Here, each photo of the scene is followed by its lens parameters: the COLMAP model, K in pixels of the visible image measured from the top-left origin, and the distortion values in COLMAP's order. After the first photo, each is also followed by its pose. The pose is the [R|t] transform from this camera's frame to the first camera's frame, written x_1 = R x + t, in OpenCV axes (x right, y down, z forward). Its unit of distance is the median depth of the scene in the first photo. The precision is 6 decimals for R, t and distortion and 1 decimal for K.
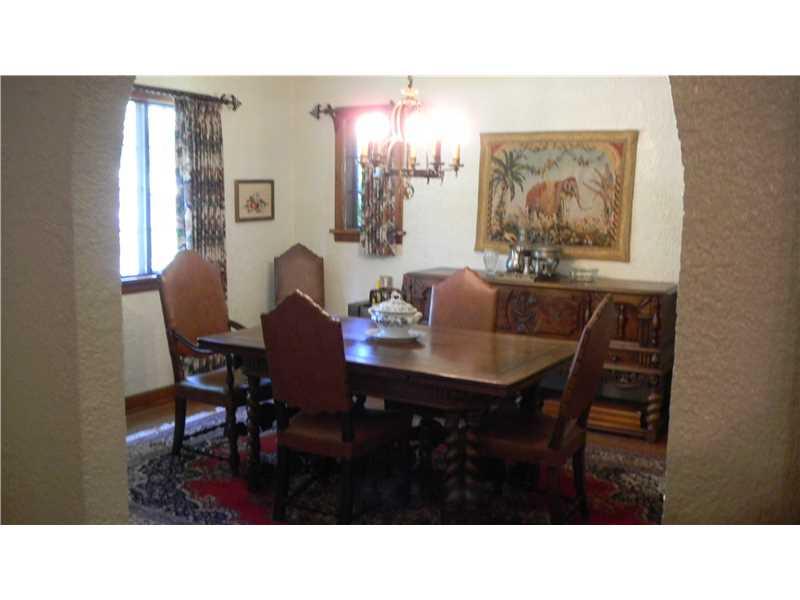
lens RADIAL K [[826.0, 0, 400.2], [0, 826.0, 299.8], [0, 0, 1]] dist [-0.019055, 0.000000]
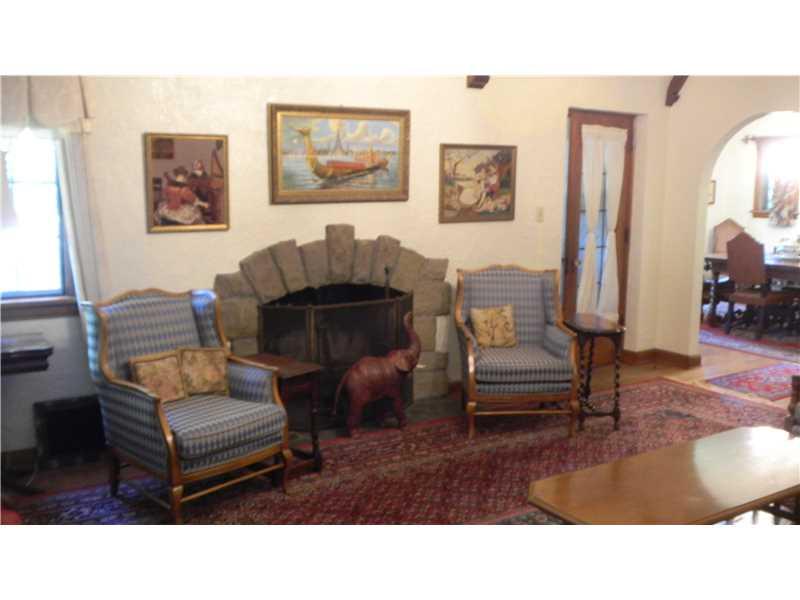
lens RADIAL K [[826.0, 0, 401.4], [0, 826.0, 302.3], [0, 0, 1]] dist [-0.019055, 0.000000]
pose [[0.900784, 0.061004, -0.429961, 0.006620], [-0.055885, 0.998136, 0.024536, 0.100129], [0.430656, 0.001927, 0.902514, -0.813957]]
